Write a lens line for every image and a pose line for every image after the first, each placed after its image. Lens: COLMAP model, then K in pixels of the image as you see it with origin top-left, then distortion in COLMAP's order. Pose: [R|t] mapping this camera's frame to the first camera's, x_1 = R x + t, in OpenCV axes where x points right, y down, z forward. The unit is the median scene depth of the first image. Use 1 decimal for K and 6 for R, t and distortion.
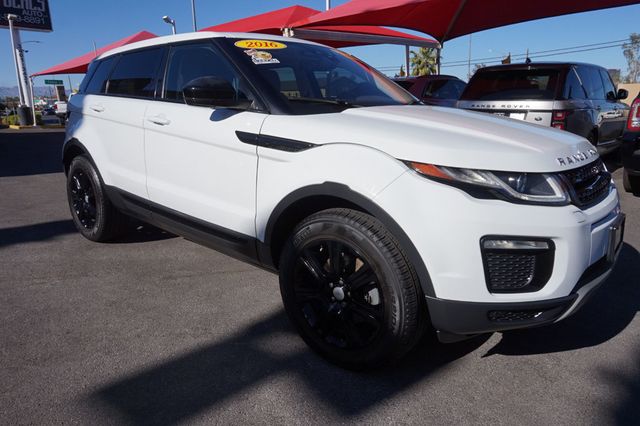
lens RADIAL K [[438.3, 0, 322.8], [0, 438.3, 214.0], [0, 0, 1]] dist [-0.026218, 0.018776]
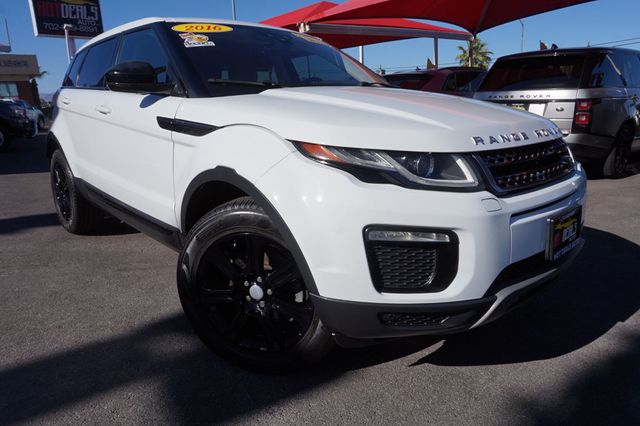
lens RADIAL K [[438.3, 0, 319.6], [0, 438.3, 215.1], [0, 0, 1]] dist [-0.026218, 0.018776]
pose [[0.993490, 0.009898, -0.113489, 0.268262], [-0.009794, 0.999951, 0.001476, 0.021182], [0.113498, -0.000355, 0.993538, 0.093988]]
